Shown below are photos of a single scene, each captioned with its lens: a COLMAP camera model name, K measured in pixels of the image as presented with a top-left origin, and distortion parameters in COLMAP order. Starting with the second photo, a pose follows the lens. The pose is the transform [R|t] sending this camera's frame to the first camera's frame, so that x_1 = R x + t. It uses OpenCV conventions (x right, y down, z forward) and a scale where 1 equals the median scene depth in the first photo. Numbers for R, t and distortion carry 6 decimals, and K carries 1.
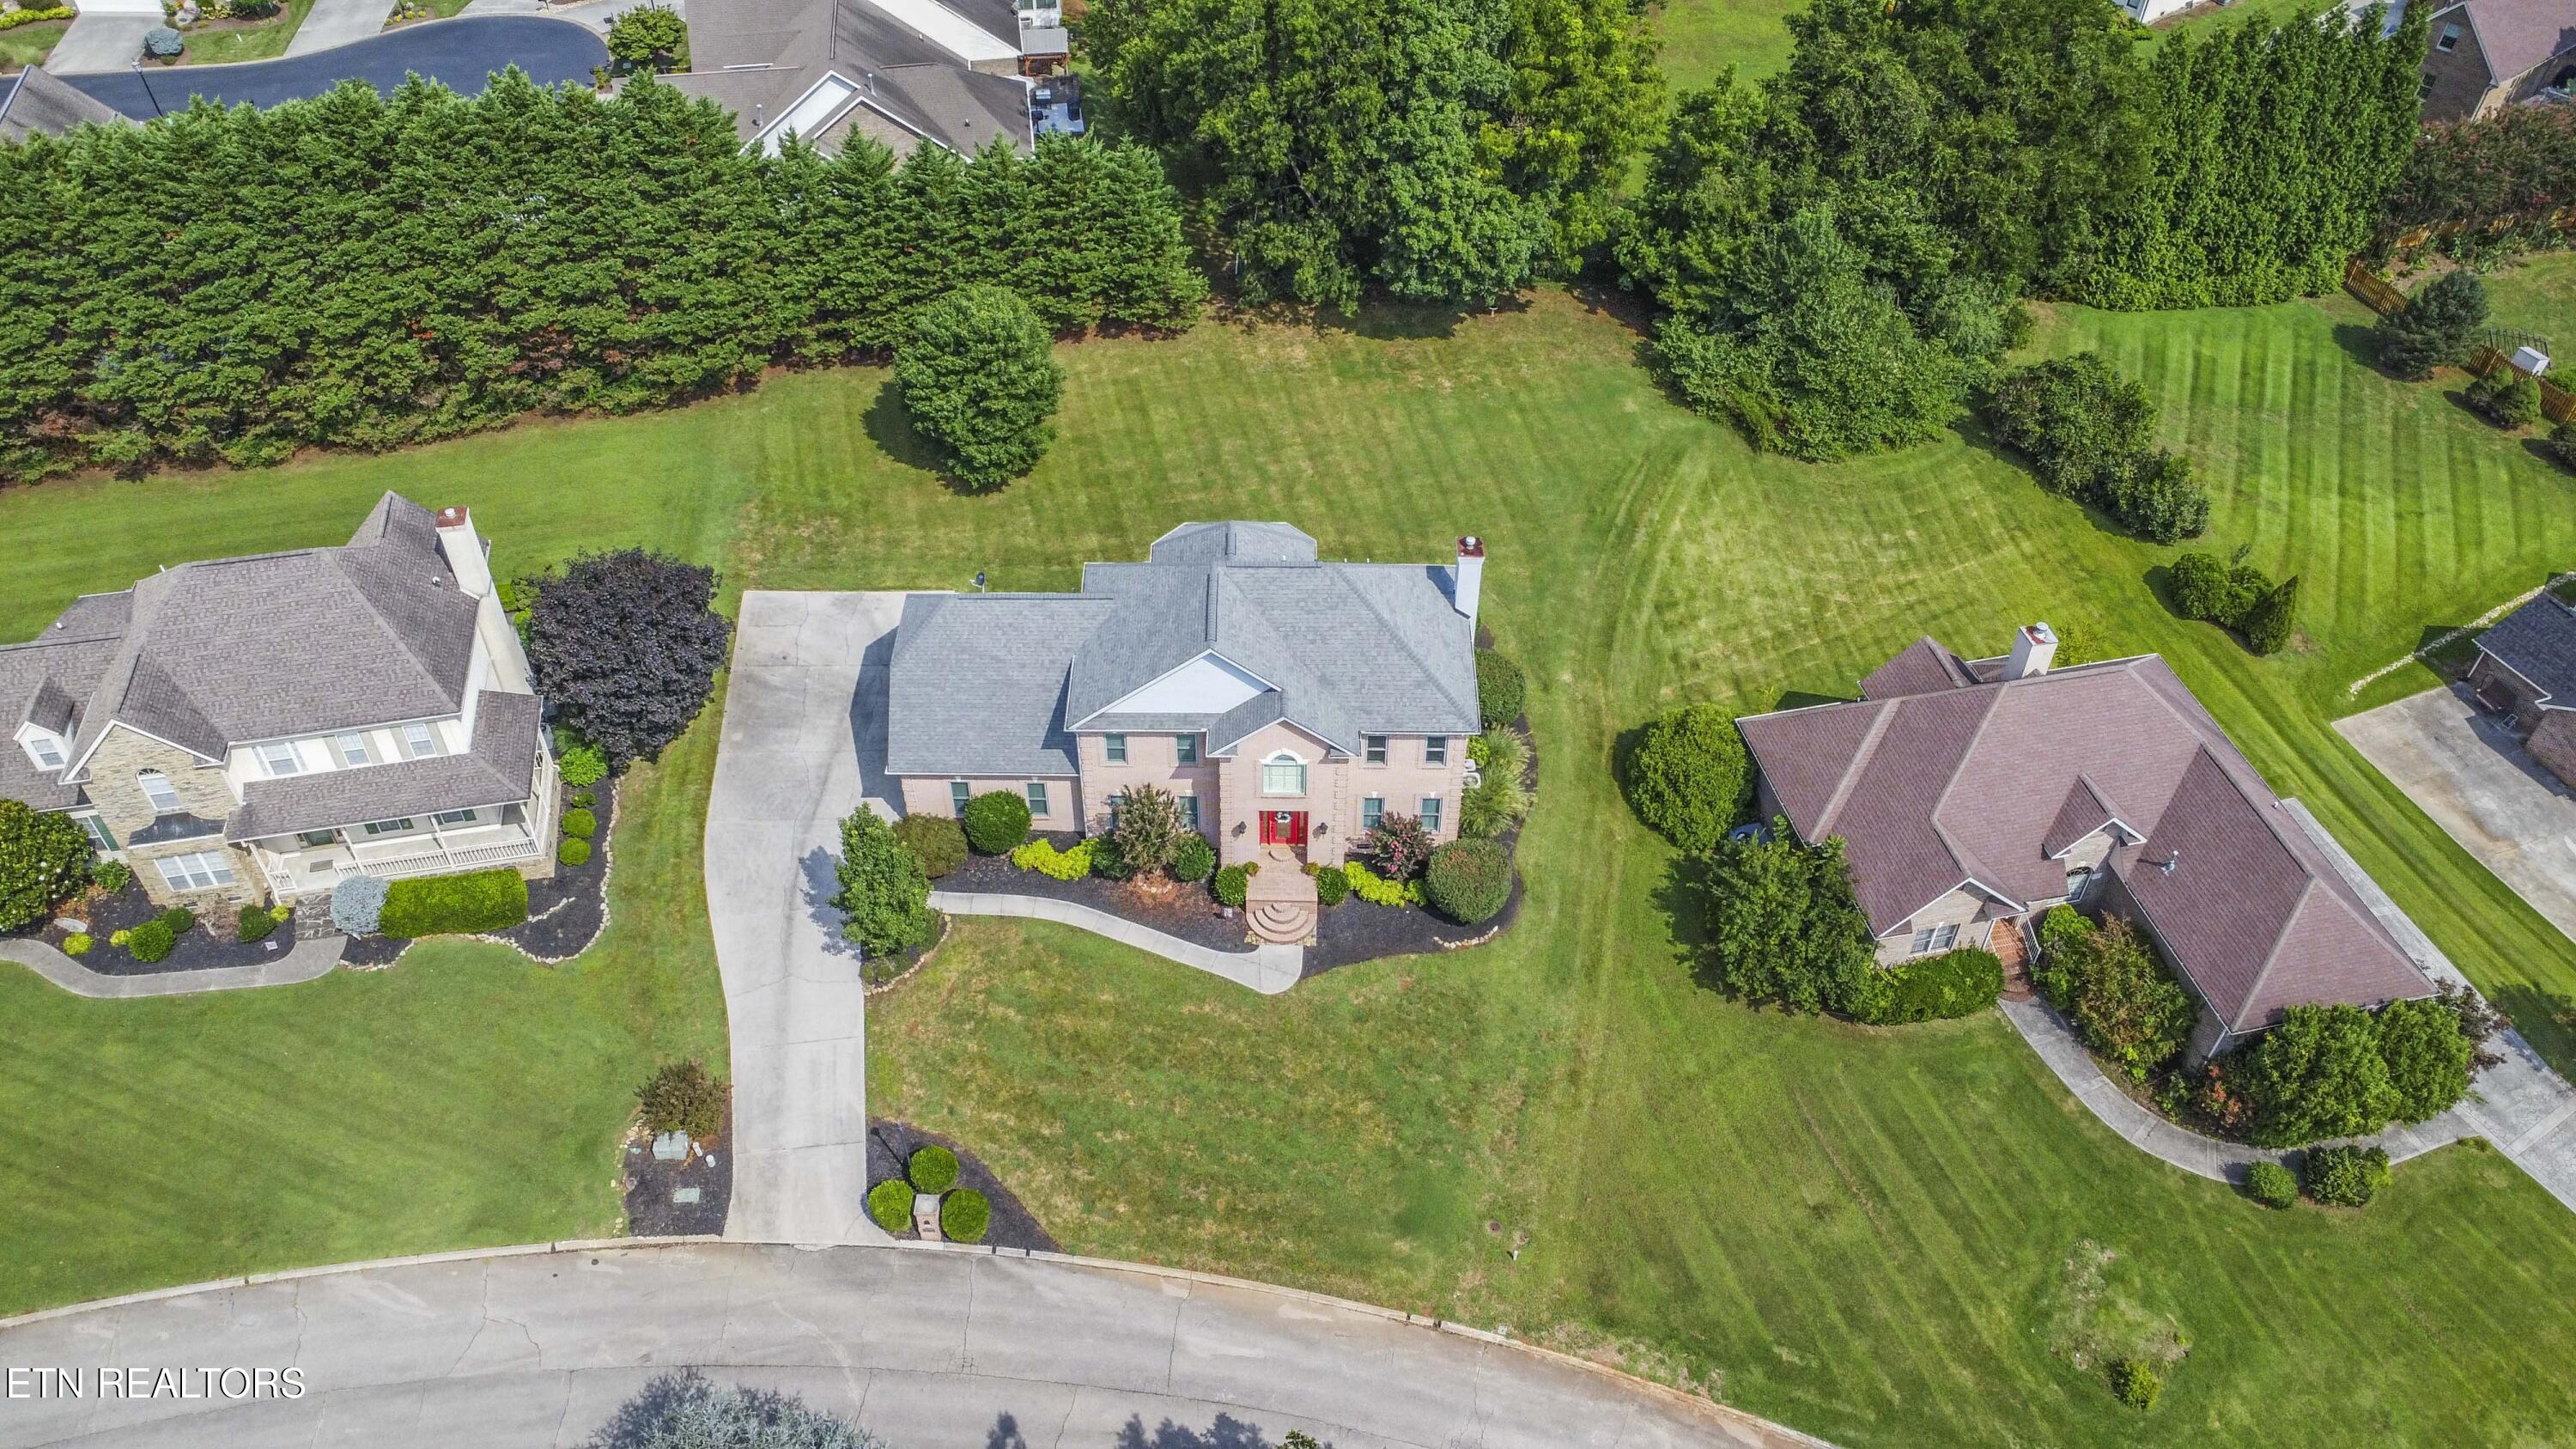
lens RADIAL K [[1919.3, 0, 1282.2], [0, 1919.3, 730.3], [0, 0, 1]] dist [-0.159310, 0.261862]
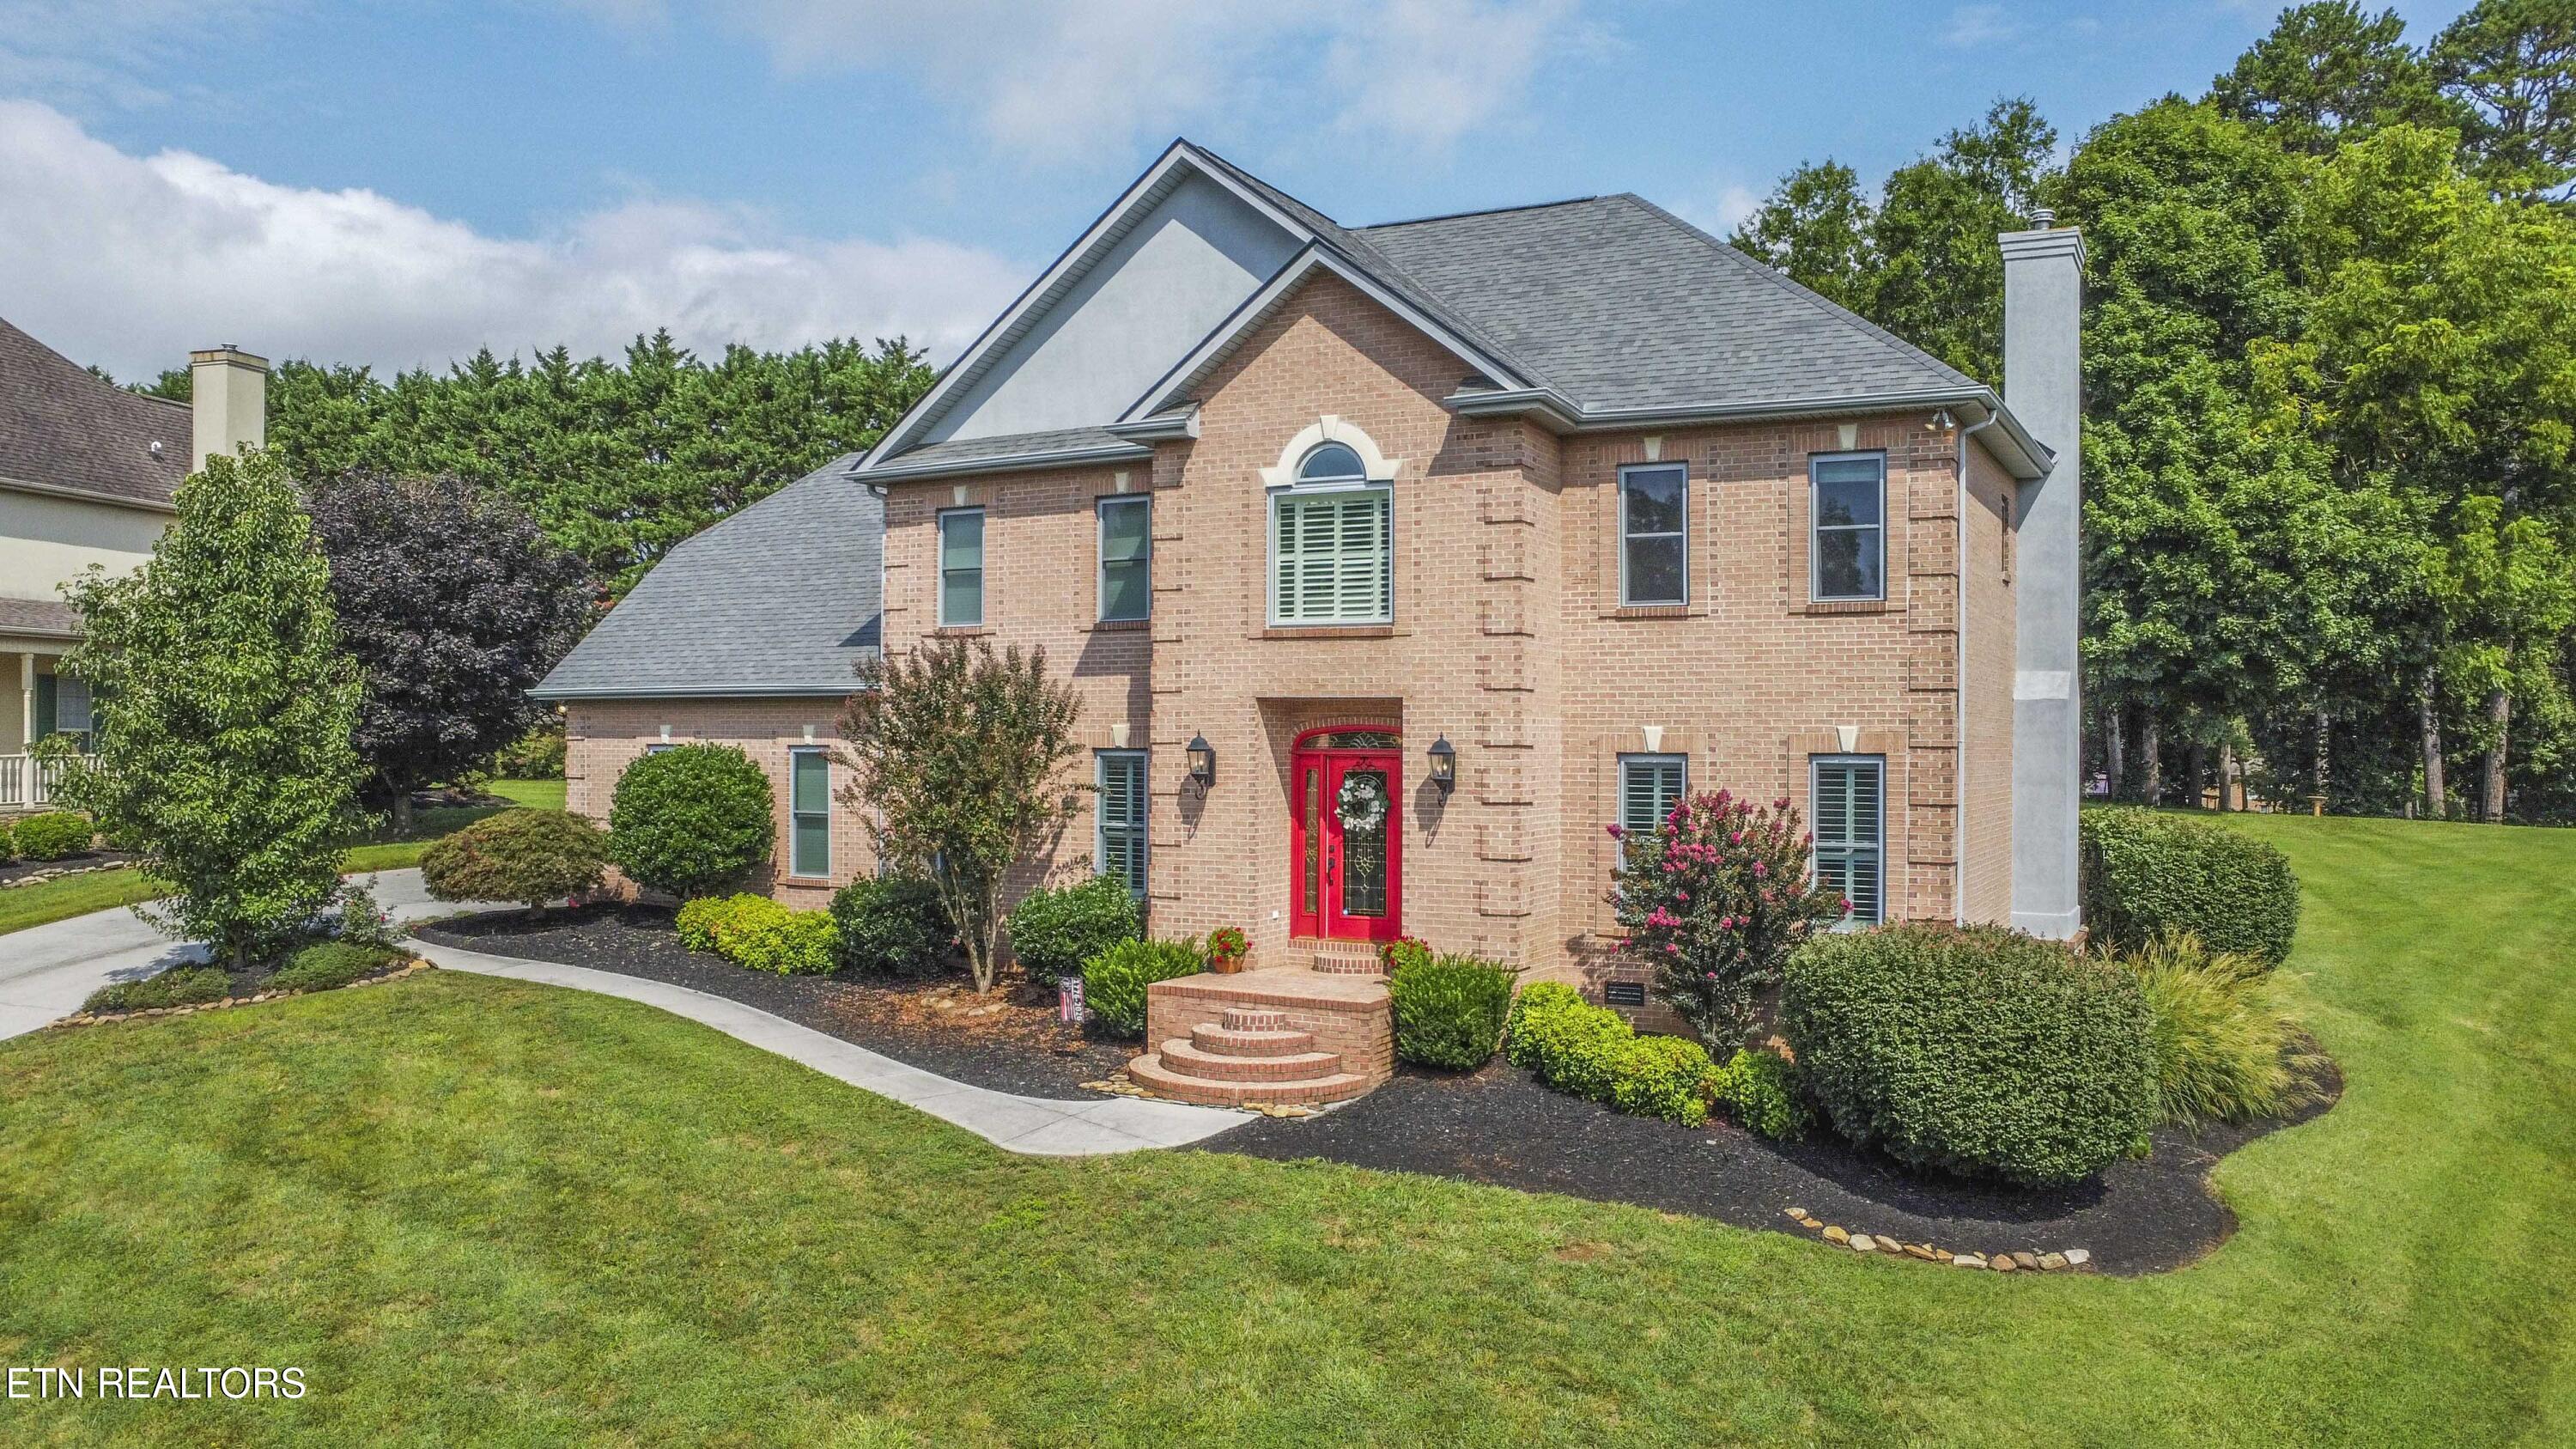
lens RADIAL K [[1919.3, 0, 1282.2], [0, 1919.3, 730.3], [0, 0, 1]] dist [-0.159310, 0.261862]
pose [[0.887653, -0.002736, -0.460505, 0.112708], [-0.318937, 0.717687, -0.619035, 0.197784], [0.332192, 0.696361, 0.636184, 0.672017]]
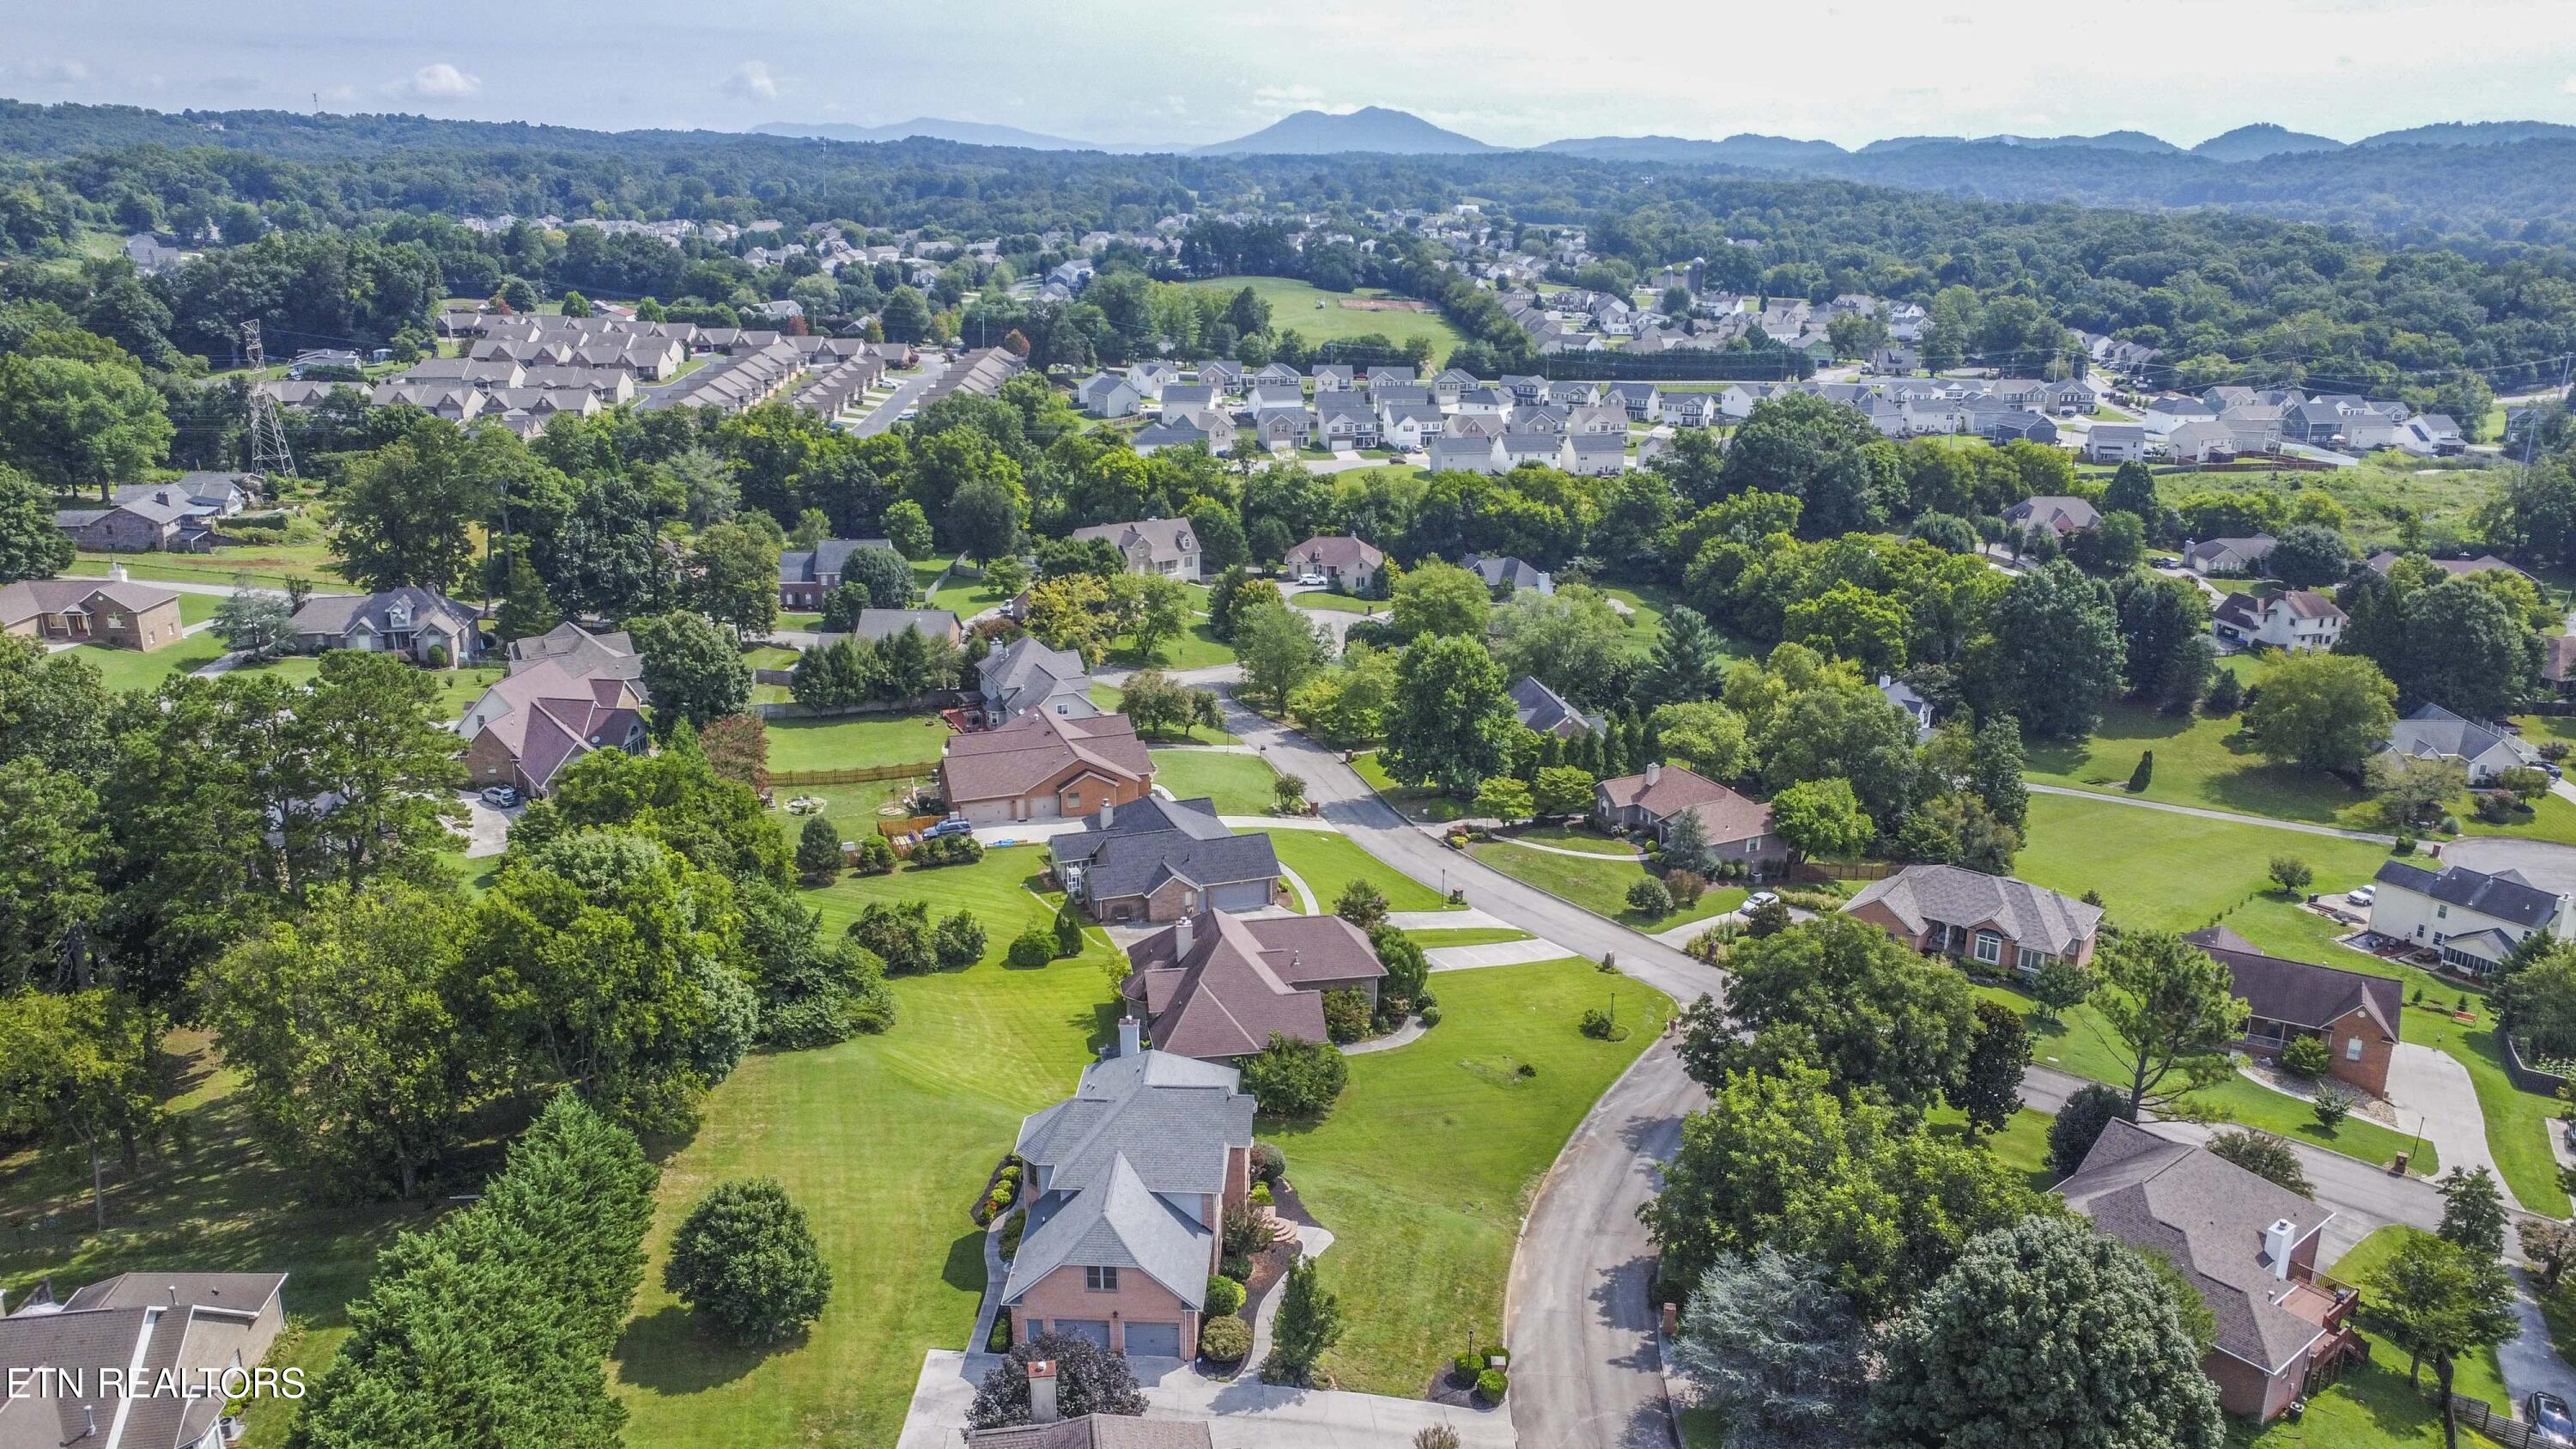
lens RADIAL K [[1943.0, 0, 1286.4], [0, 1943.0, 710.0], [0, 0, 1]] dist [-0.222371, 0.435811]
pose [[0.035767, -0.290439, 0.956225, -1.175524], [0.688849, 0.700380, 0.186964, -0.418422], [-0.724022, 0.652007, 0.225118, 0.305736]]
